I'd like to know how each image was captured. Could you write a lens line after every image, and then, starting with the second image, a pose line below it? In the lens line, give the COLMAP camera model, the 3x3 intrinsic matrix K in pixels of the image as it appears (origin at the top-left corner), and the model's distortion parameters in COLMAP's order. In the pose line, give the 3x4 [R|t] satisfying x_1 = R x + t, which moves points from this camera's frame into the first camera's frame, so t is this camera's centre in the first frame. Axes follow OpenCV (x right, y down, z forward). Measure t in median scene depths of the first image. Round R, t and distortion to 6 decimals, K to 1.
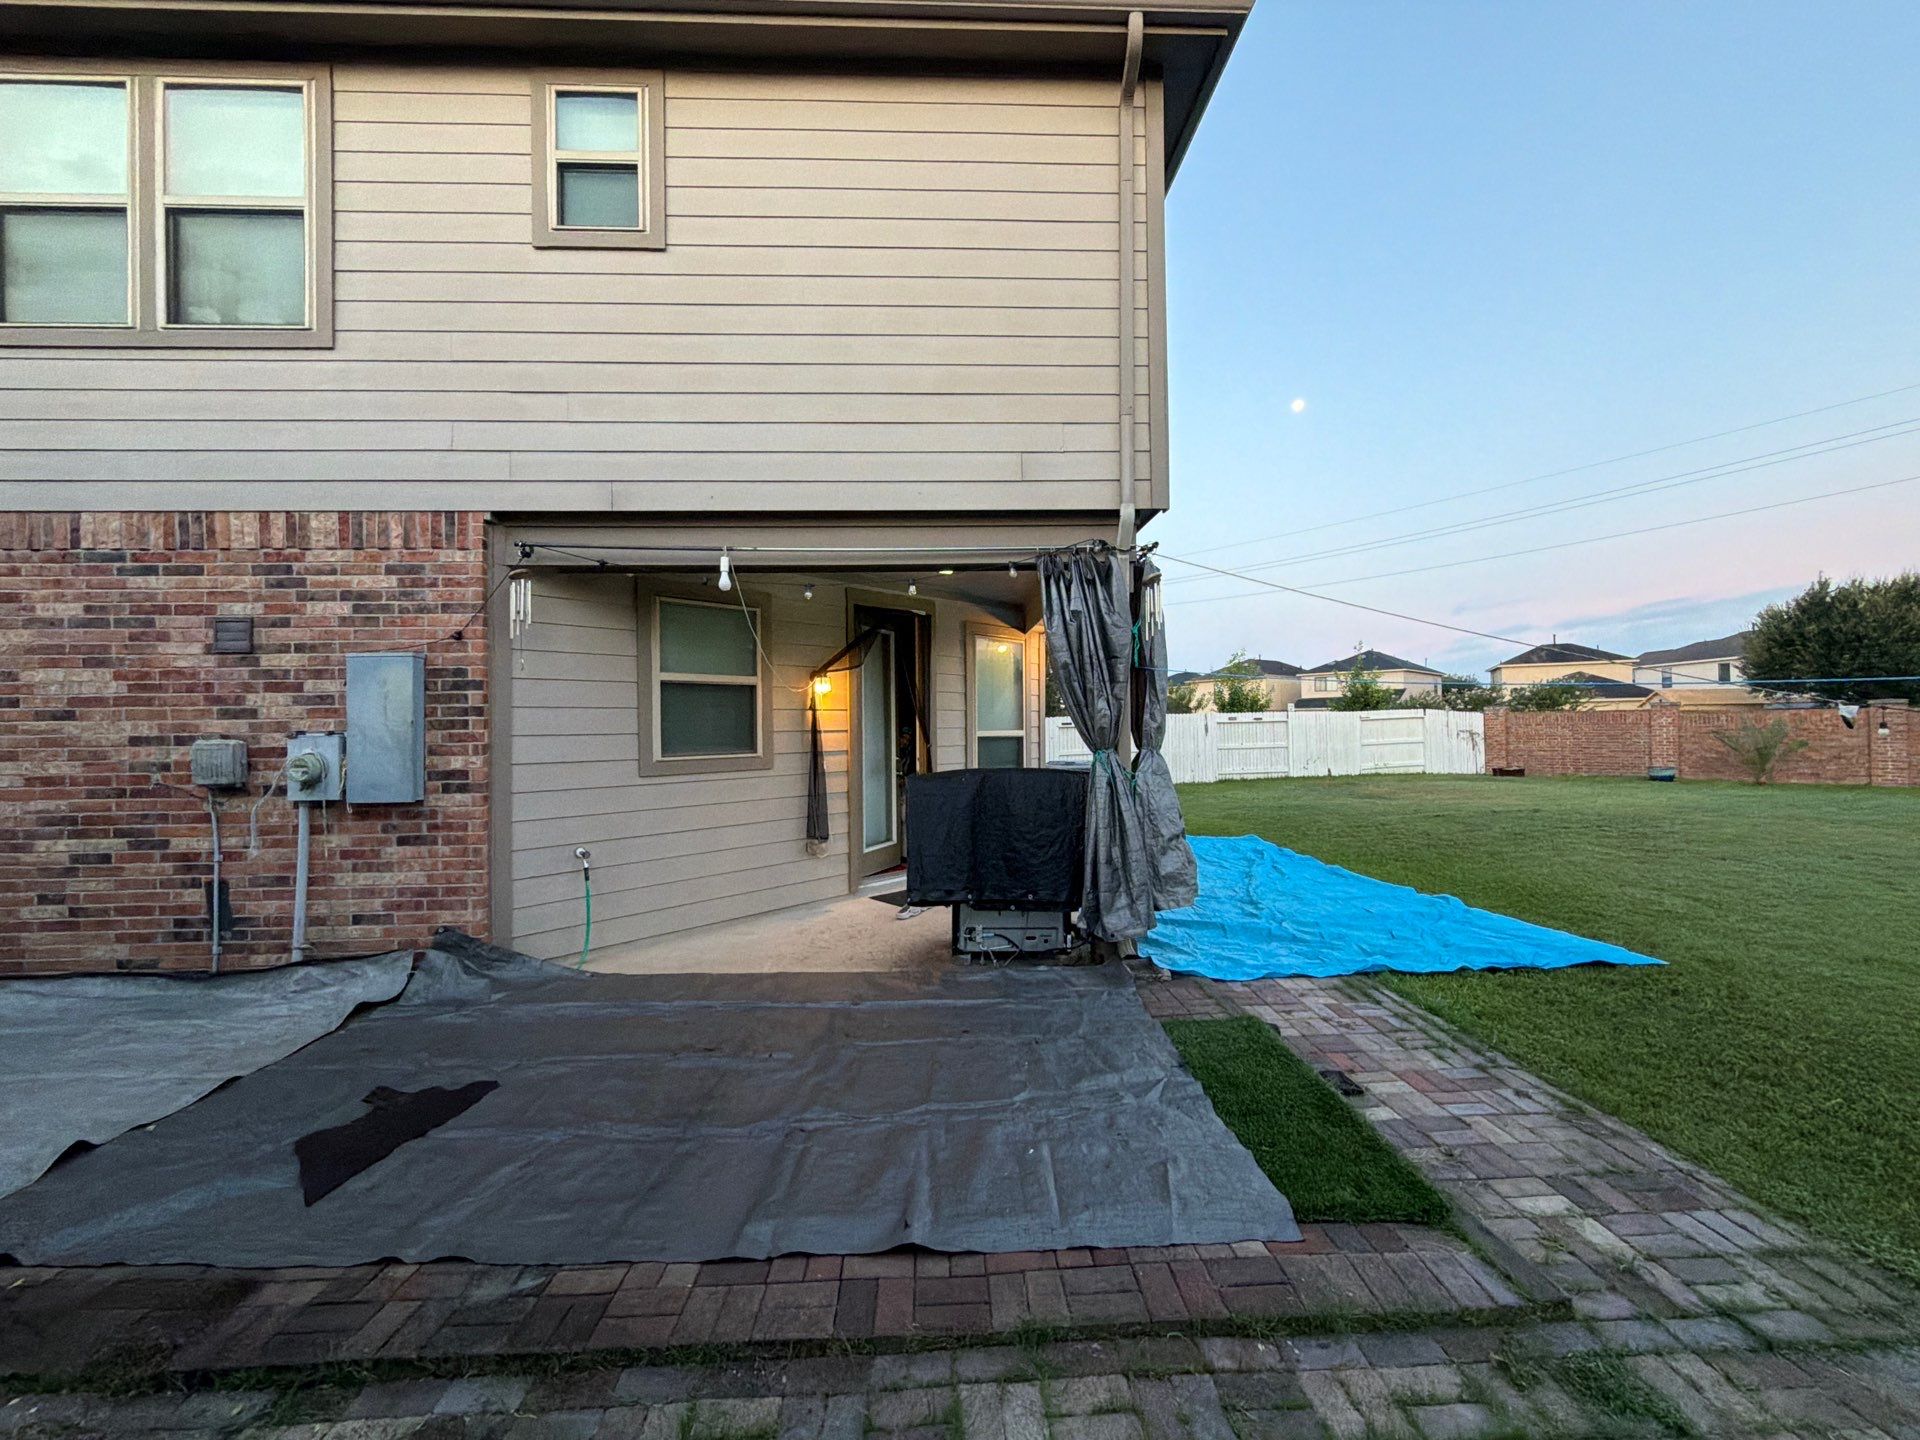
lens RADIAL K [[767.6, 0, 960.0], [0, 767.6, 720.0], [0, 0, 1]] dist [0.000234, -0.000045]
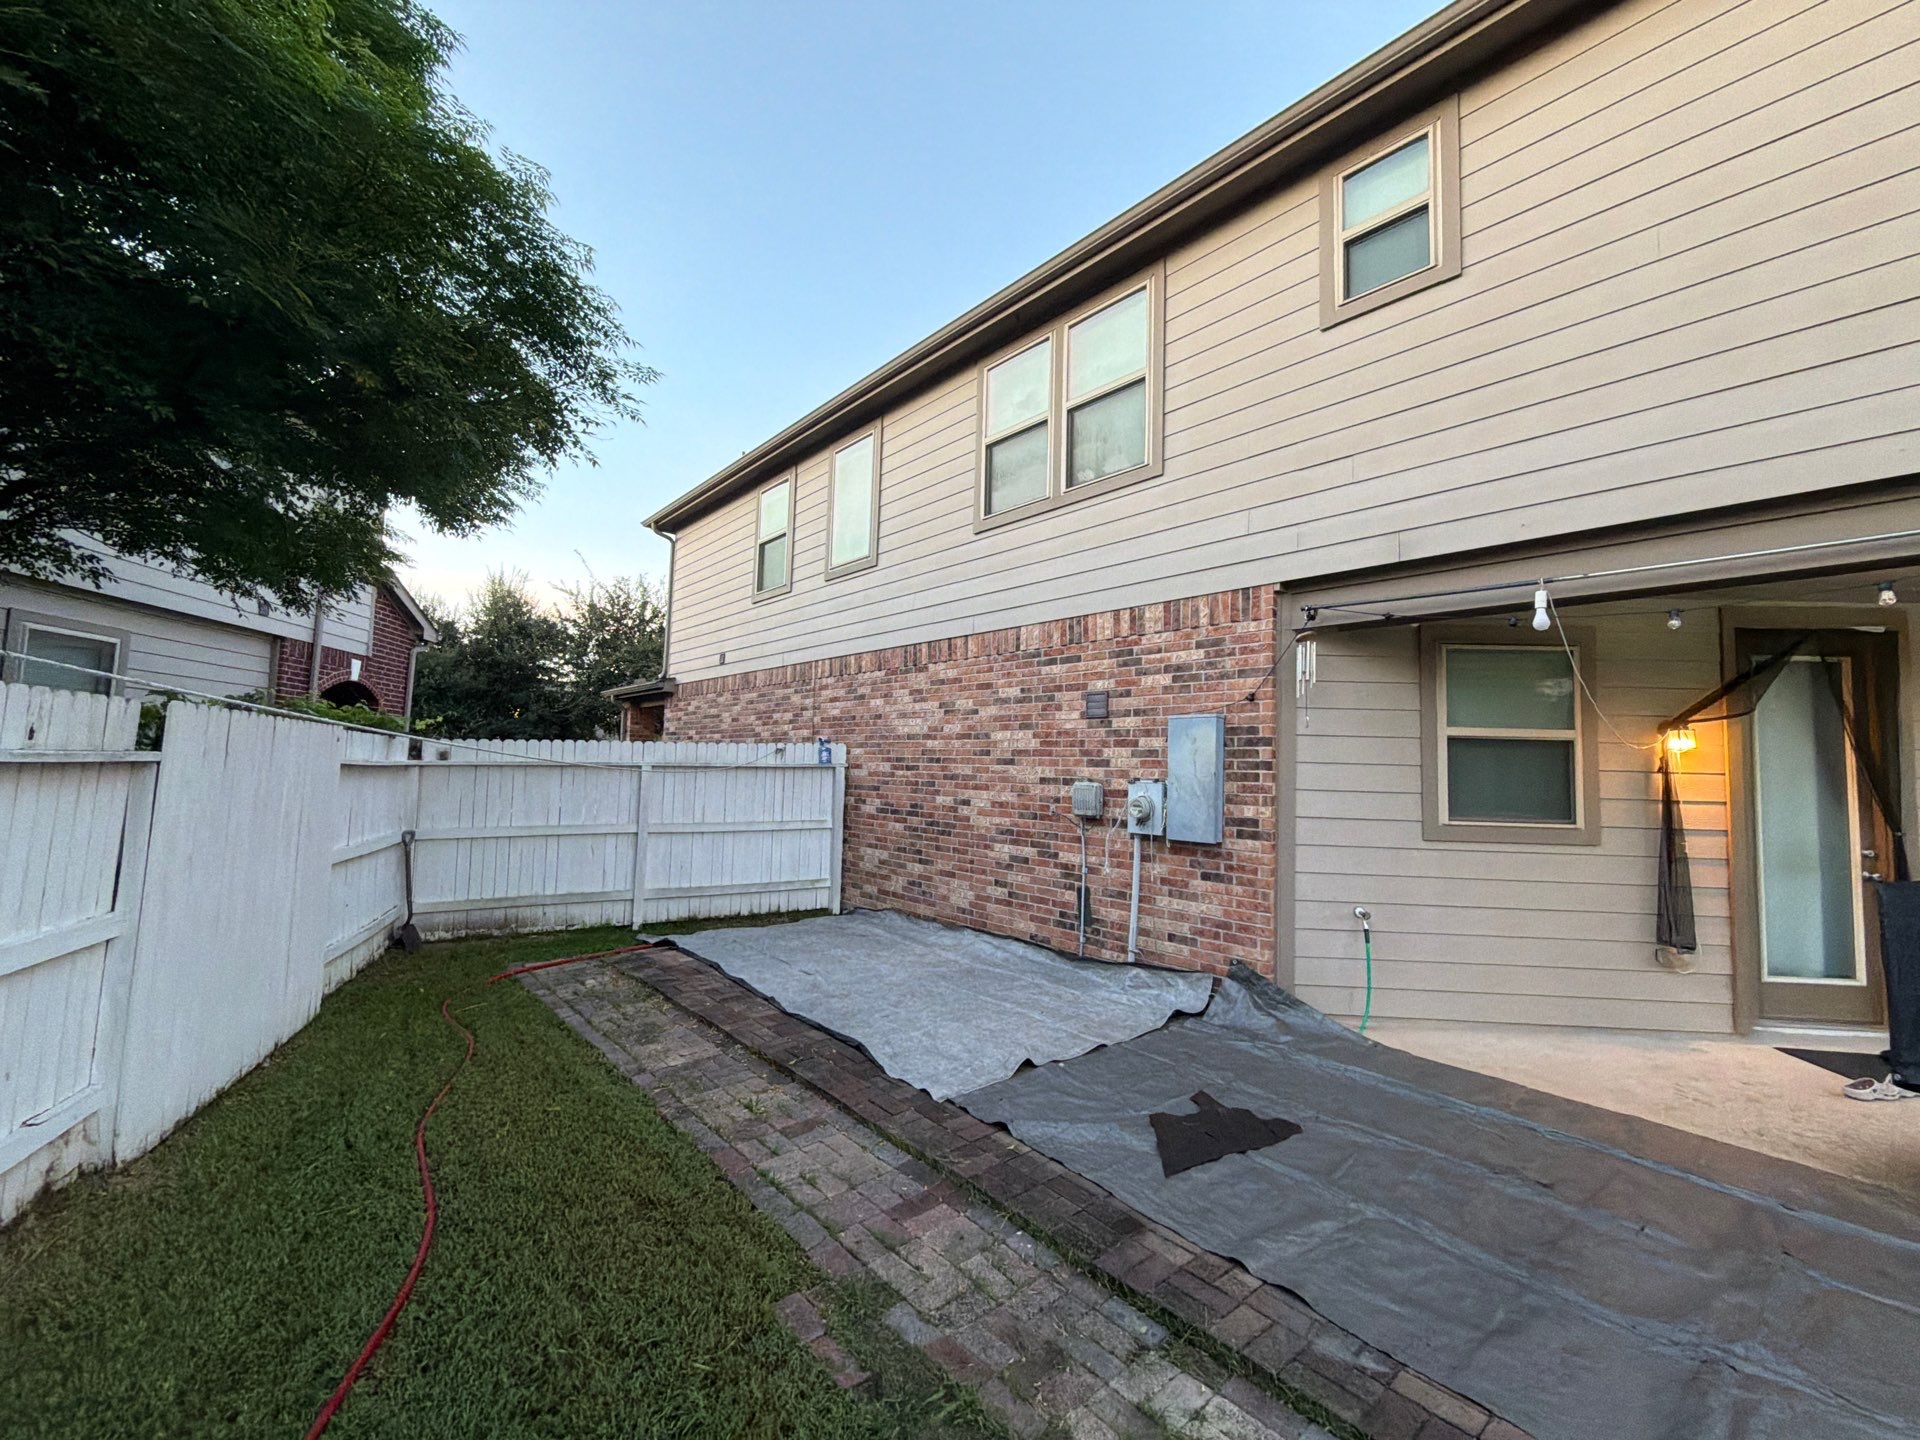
lens RADIAL K [[767.6, 0, 960.0], [0, 767.6, 720.0], [0, 0, 1]] dist [0.000234, -0.000045]
pose [[0.630357, -0.021670, -0.776003, -0.056710], [-0.030925, 0.998116, -0.052993, -0.004787], [0.775689, 0.057402, 0.628499, -0.026949]]
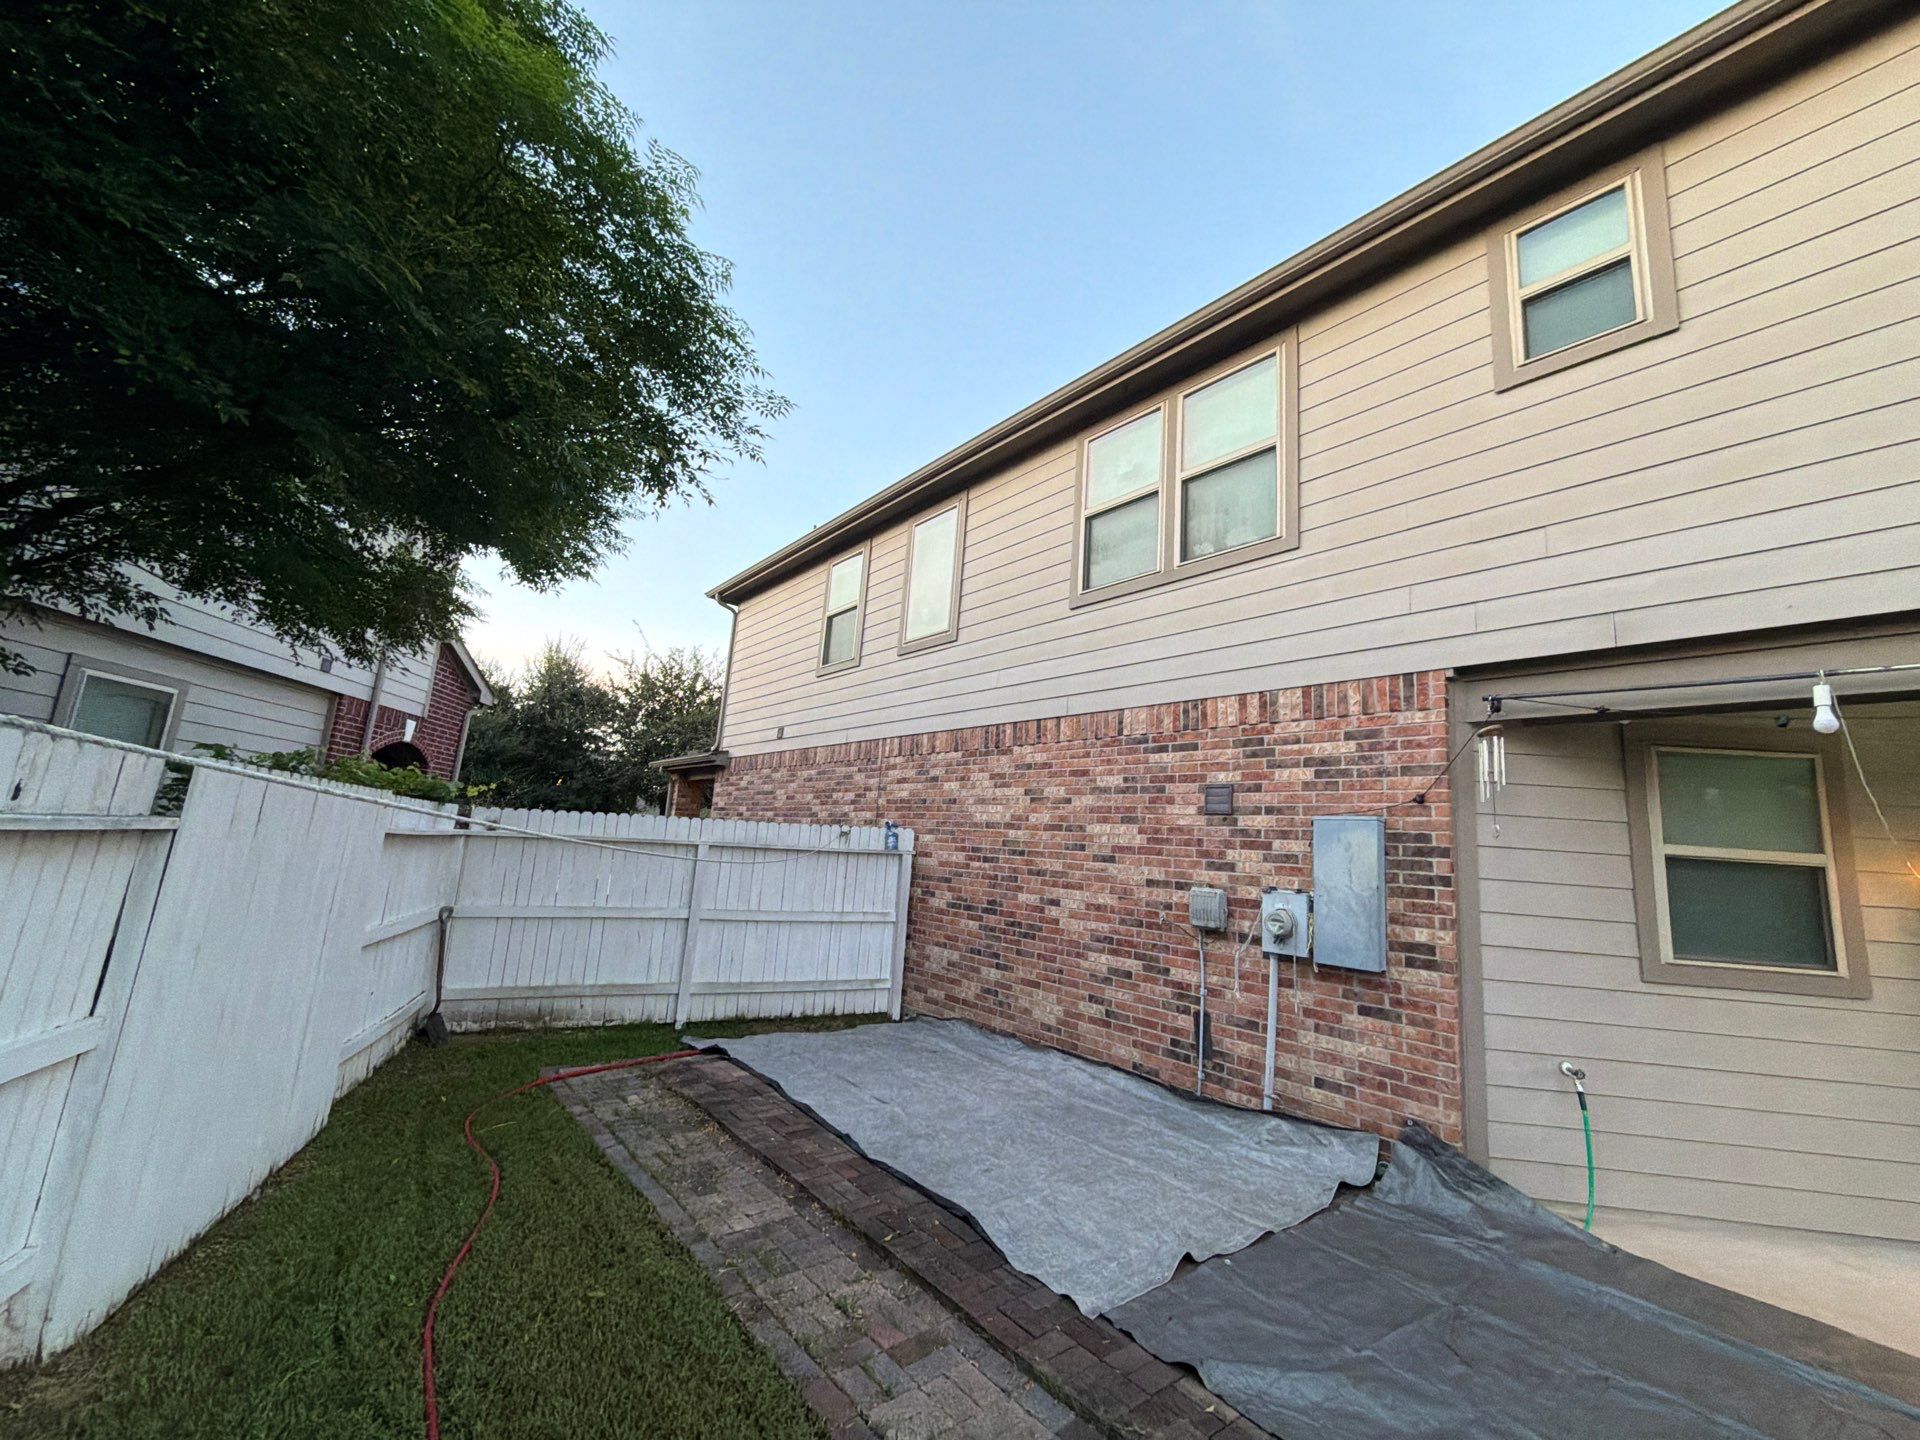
lens RADIAL K [[767.6, 0, 960.0], [0, 767.6, 720.0], [0, 0, 1]] dist [0.000234, -0.000045]
pose [[0.600712, -0.083291, -0.795115, -0.231355], [-0.072662, 0.984754, -0.158053, -0.014048], [0.796157, 0.152718, 0.585501, -0.031714]]
